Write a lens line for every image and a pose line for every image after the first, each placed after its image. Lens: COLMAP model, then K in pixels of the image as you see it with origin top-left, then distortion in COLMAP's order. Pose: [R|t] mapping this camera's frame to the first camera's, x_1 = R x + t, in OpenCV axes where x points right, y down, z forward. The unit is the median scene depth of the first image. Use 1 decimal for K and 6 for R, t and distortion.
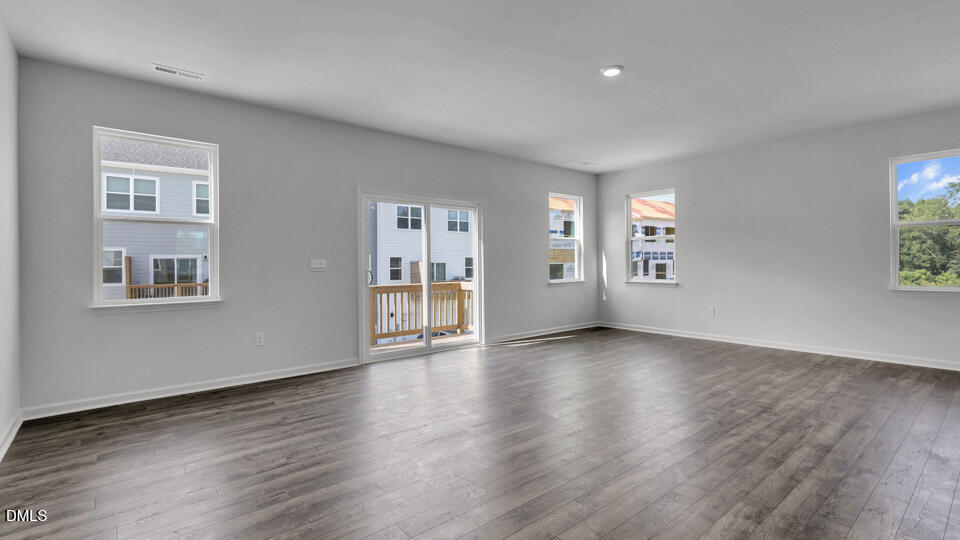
lens RADIAL K [[439.3, 0, 484.9], [0, 439.3, 261.1], [0, 0, 1]] dist [0.001403, 0.000457]
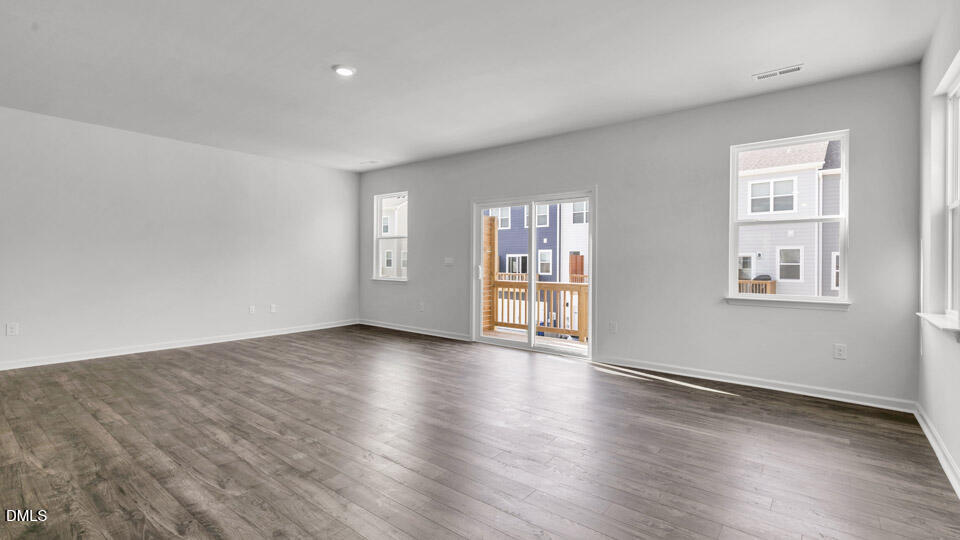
lens RADIAL K [[439.3, 0, 484.9], [0, 439.3, 261.1], [0, 0, 1]] dist [0.001403, 0.000457]
pose [[0.199043, 0.009158, -0.979948, 0.888536], [-0.003858, 0.999956, 0.008562, -0.004017], [0.979983, 0.002076, 0.199069, 0.739392]]
